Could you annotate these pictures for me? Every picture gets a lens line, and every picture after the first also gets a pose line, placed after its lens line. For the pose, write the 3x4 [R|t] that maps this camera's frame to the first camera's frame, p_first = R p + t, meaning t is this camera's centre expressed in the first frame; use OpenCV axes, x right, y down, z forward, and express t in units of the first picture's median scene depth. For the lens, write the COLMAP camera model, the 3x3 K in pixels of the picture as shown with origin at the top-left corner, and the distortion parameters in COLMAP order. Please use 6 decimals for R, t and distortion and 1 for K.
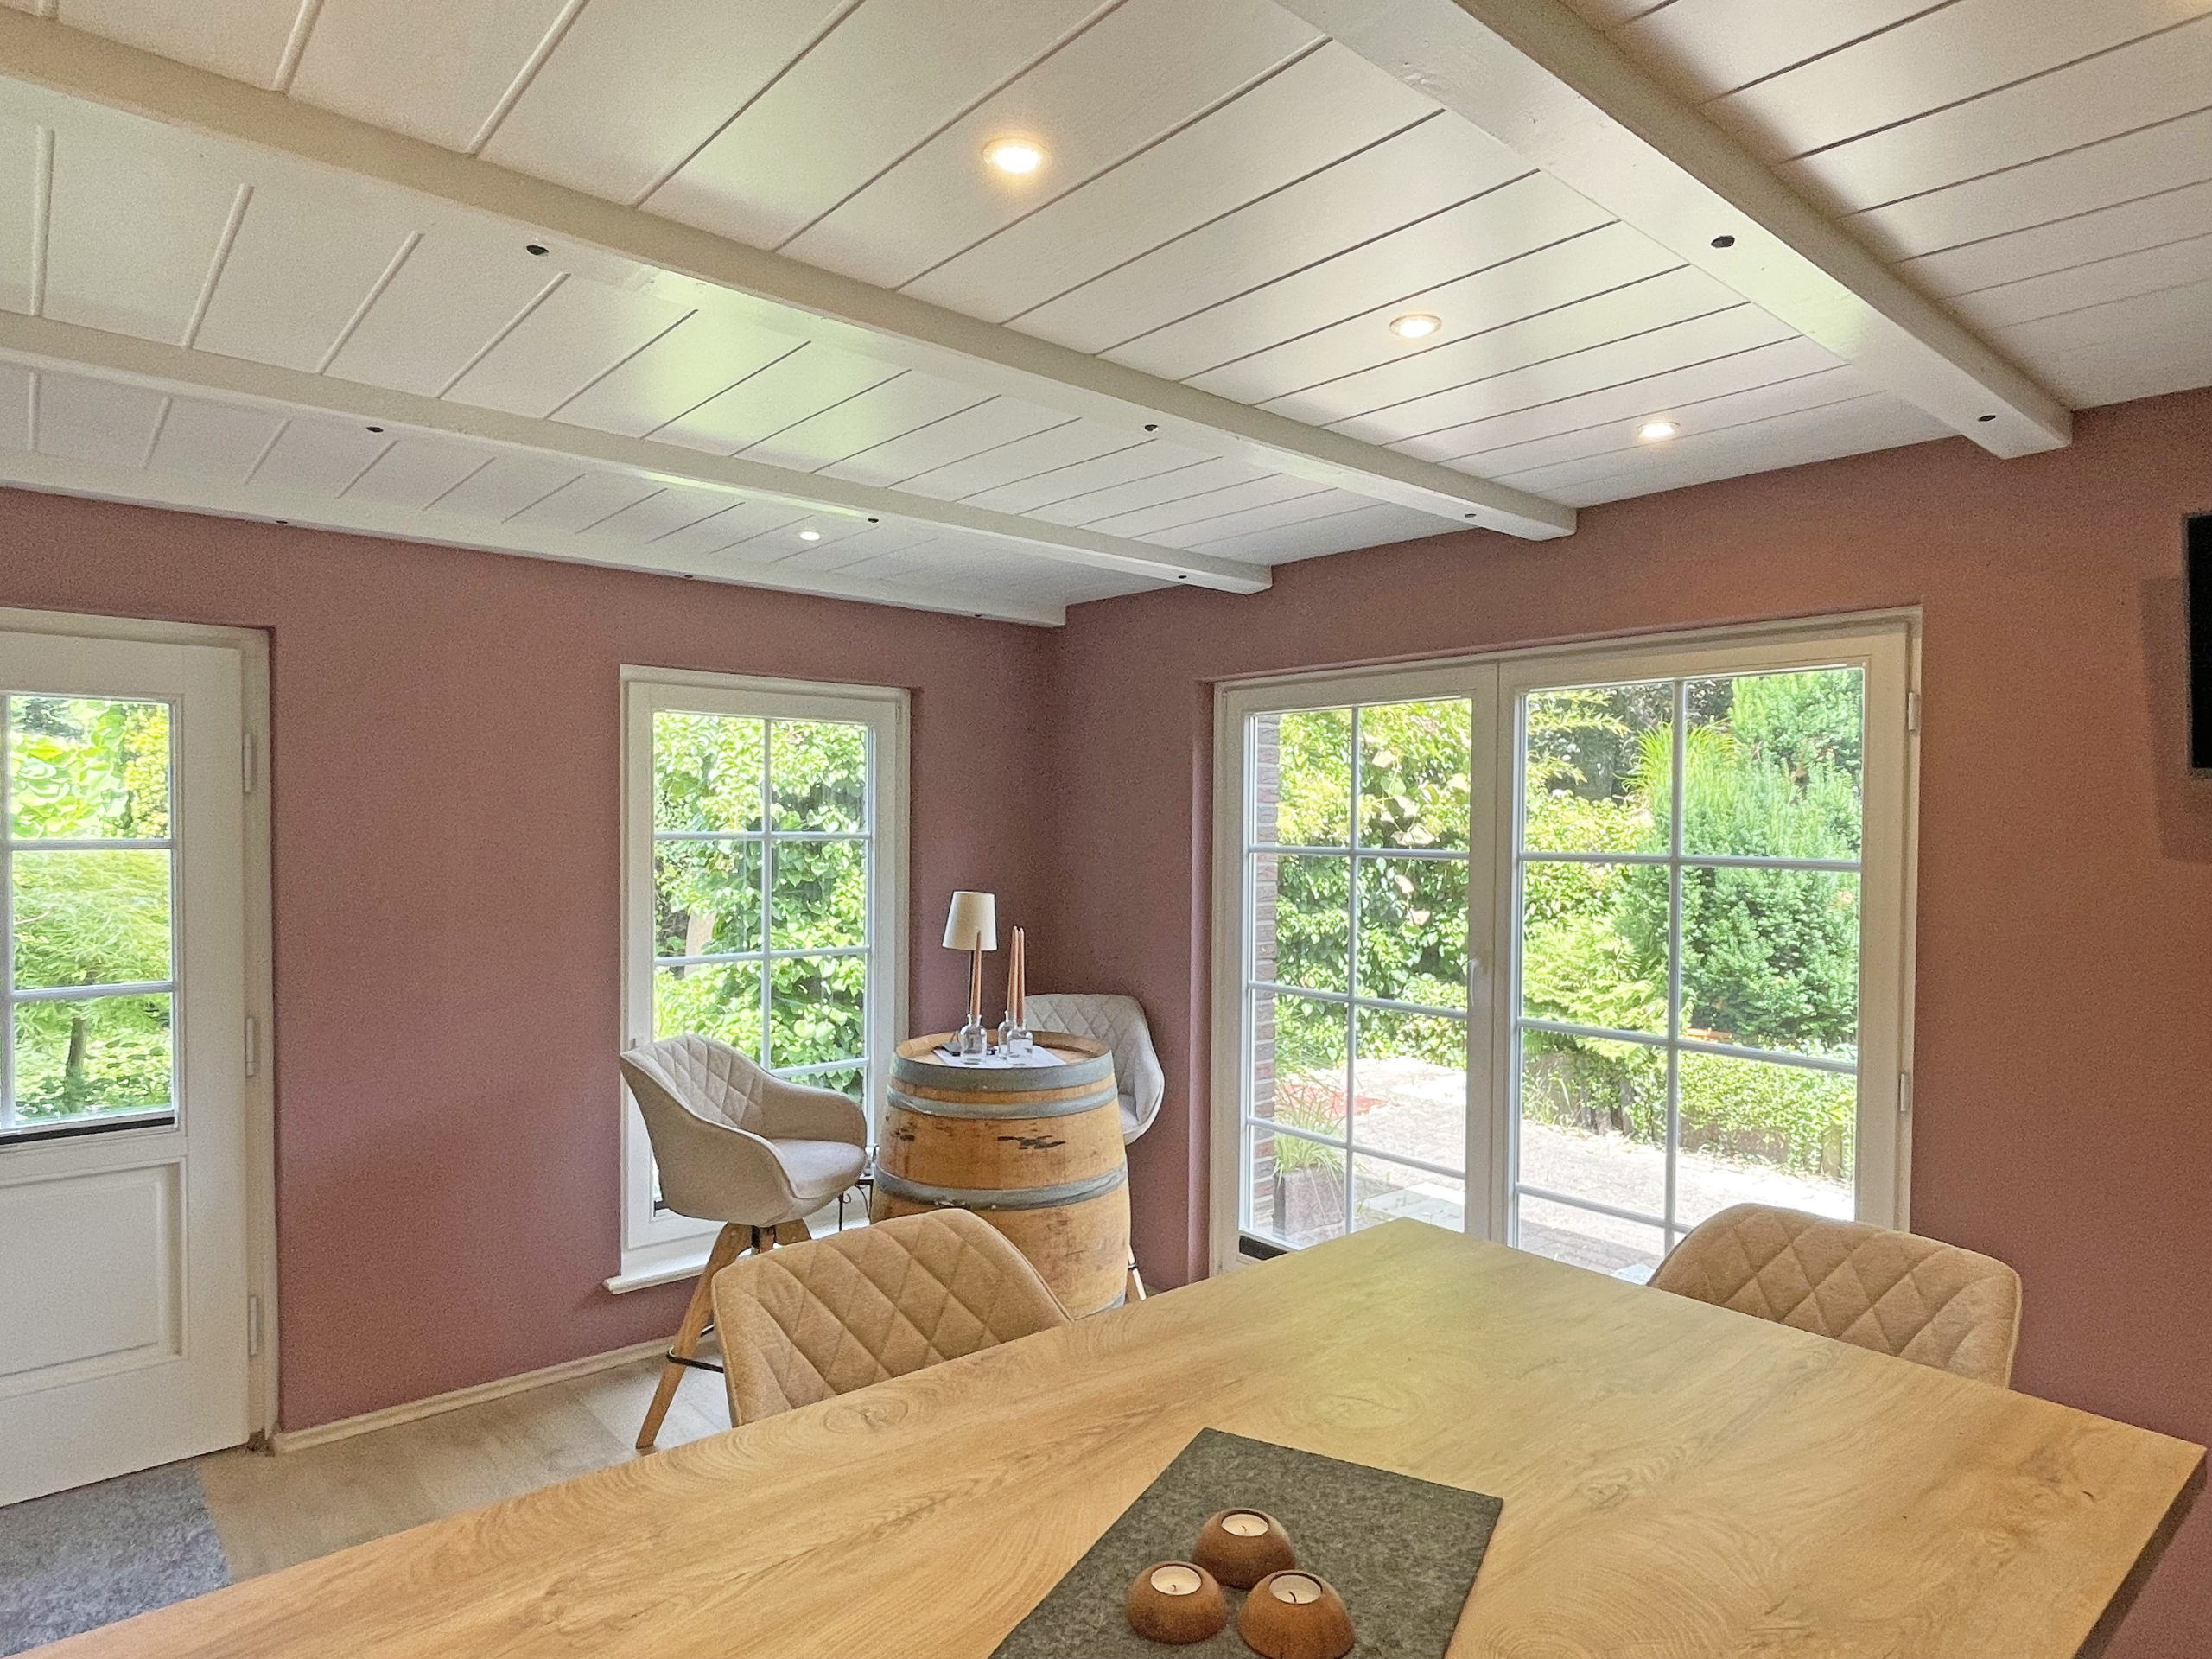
lens RADIAL K [[1257.5, 0, 1100.0], [0, 1257.5, 830.0], [0, 0, 1]] dist [-0.005997, -0.004350]
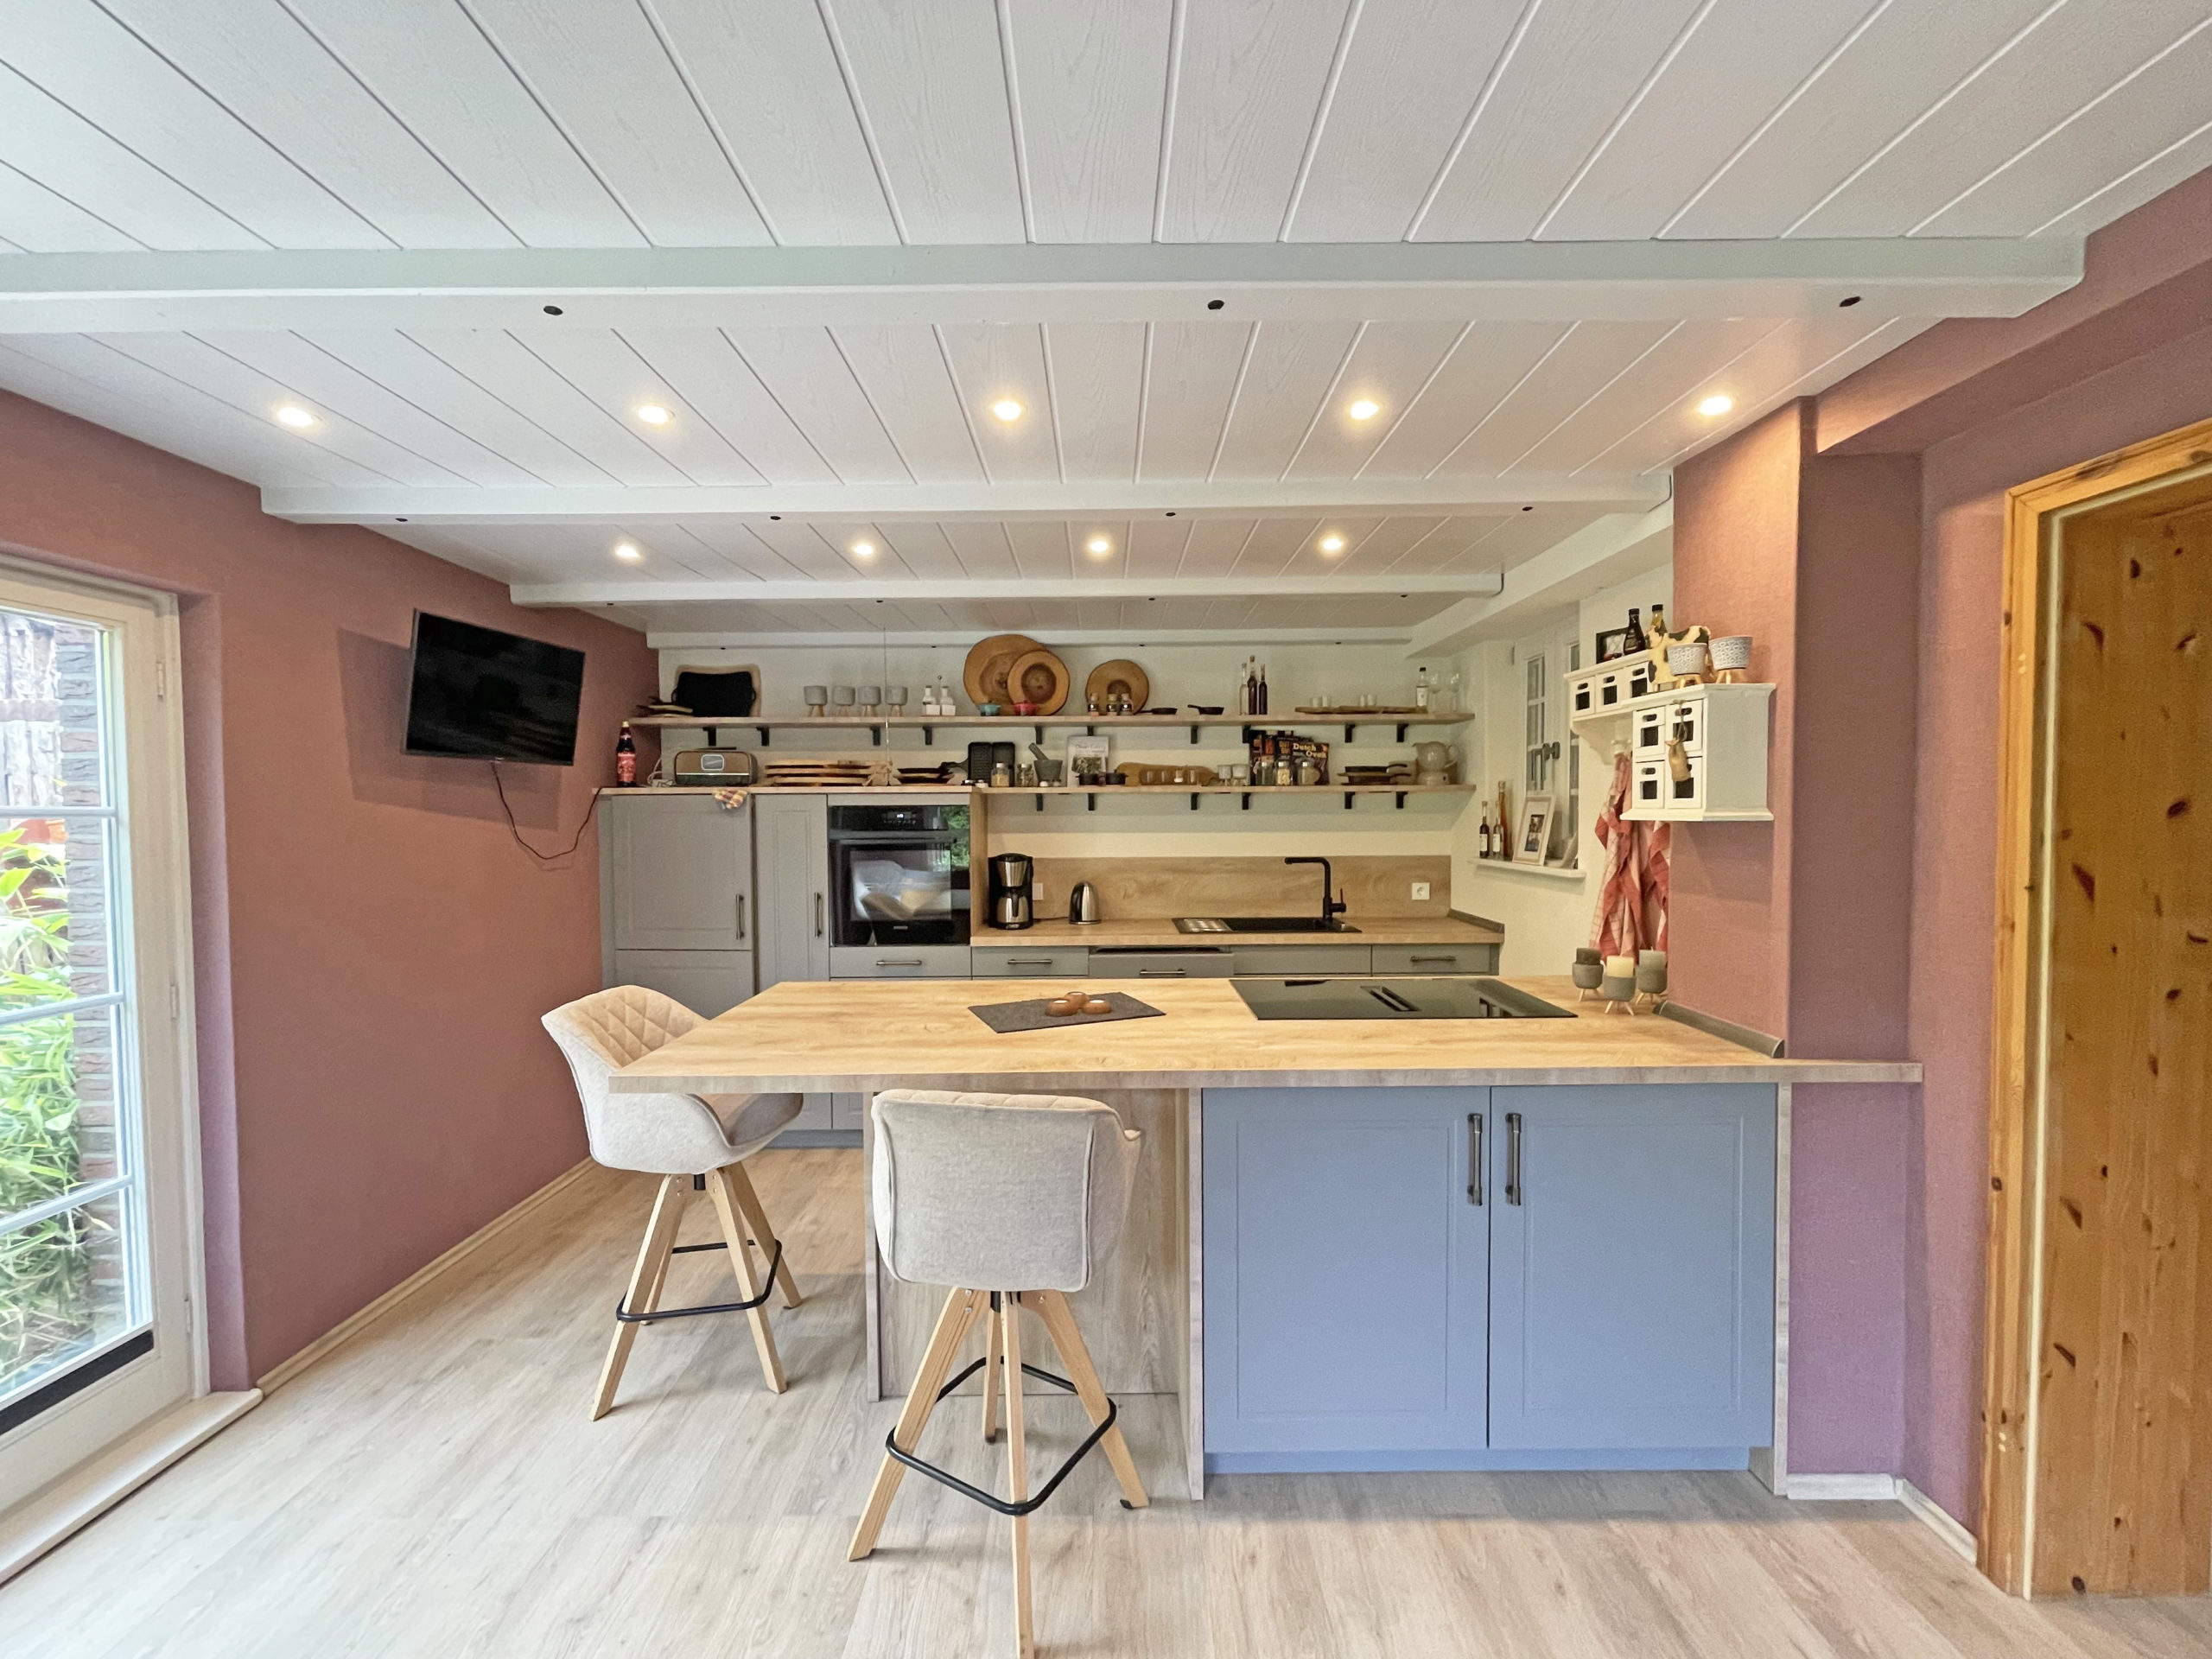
lens RADIAL K [[886.8, 0, 1103.8], [0, 886.8, 830.7], [0, 0, 1]] dist [0.001303, -0.000946]
pose [[-0.757932, -0.018154, 0.652081, -0.418908], [0.004966, 0.999423, 0.033596, 0.016158], [-0.652315, 0.028702, -0.757404, 0.750930]]
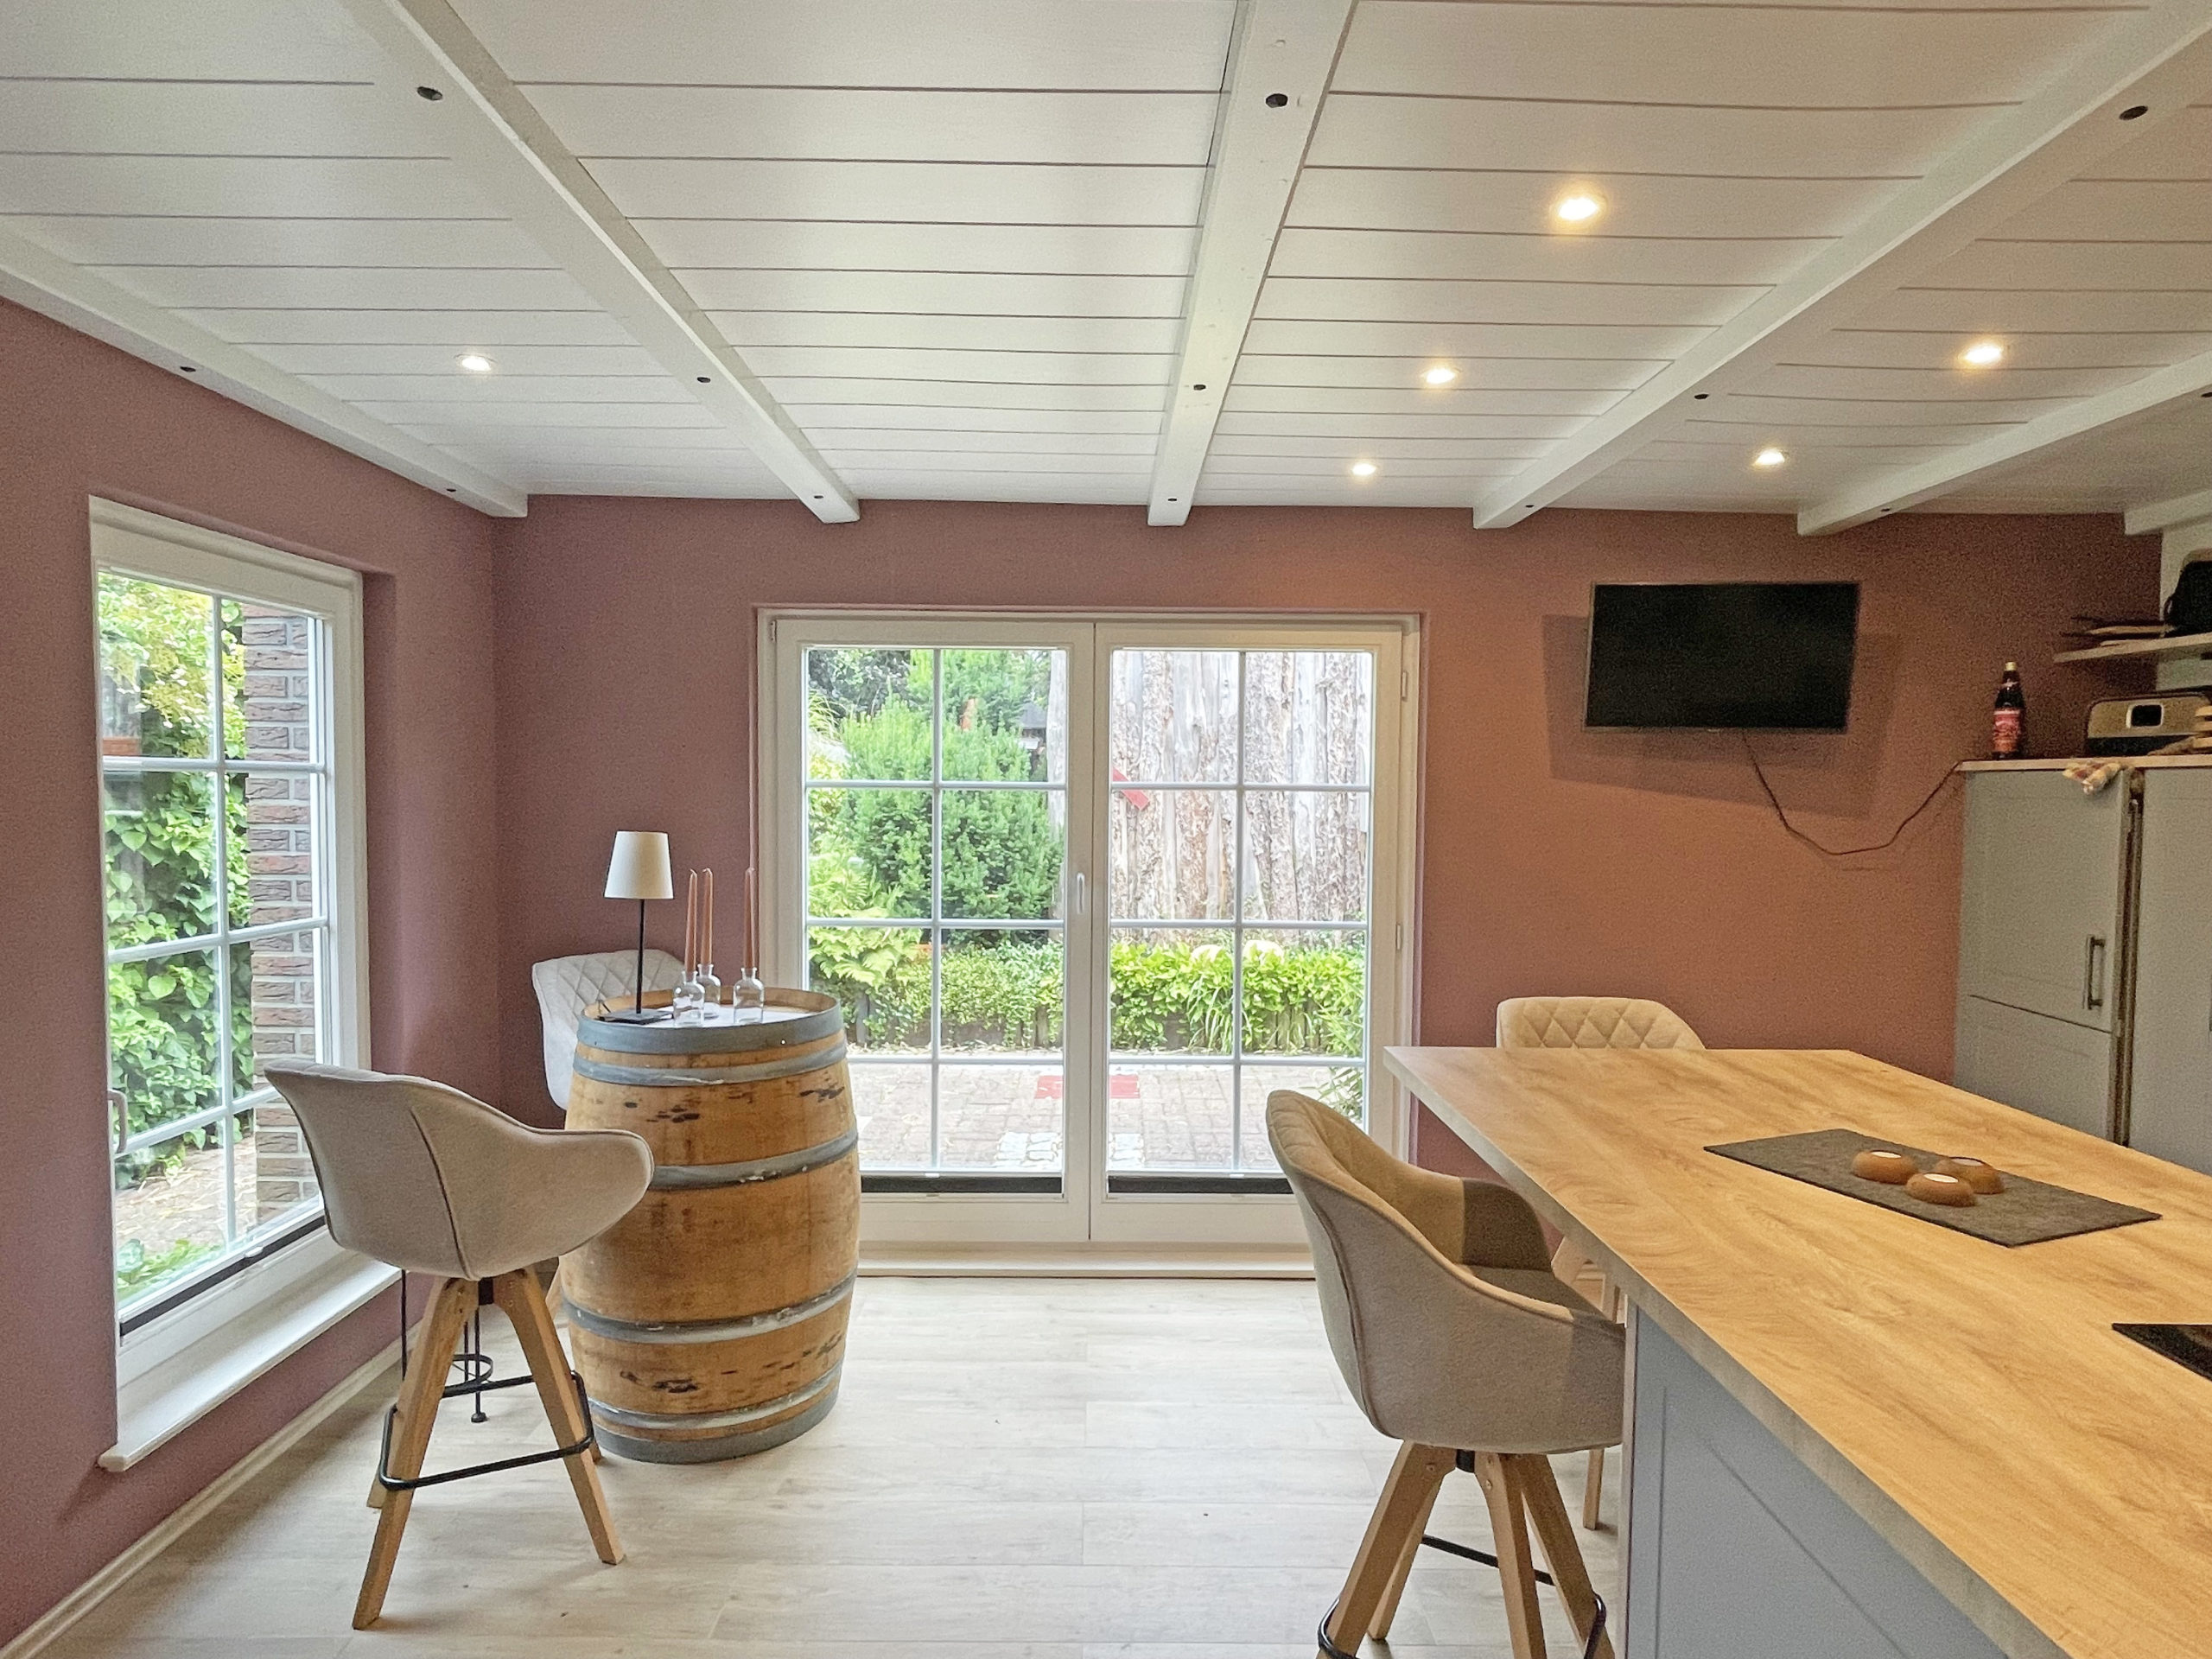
lens RADIAL K [[1257.5, 0, 1099.5], [0, 1257.5, 835.6], [0, 0, 1]] dist [-0.005997, -0.004350]
pose [[0.649444, -0.031648, 0.759750, -0.538958], [-0.000309, 0.999122, 0.041883, 0.016332], [-0.760409, -0.027435, 0.648864, 0.211756]]
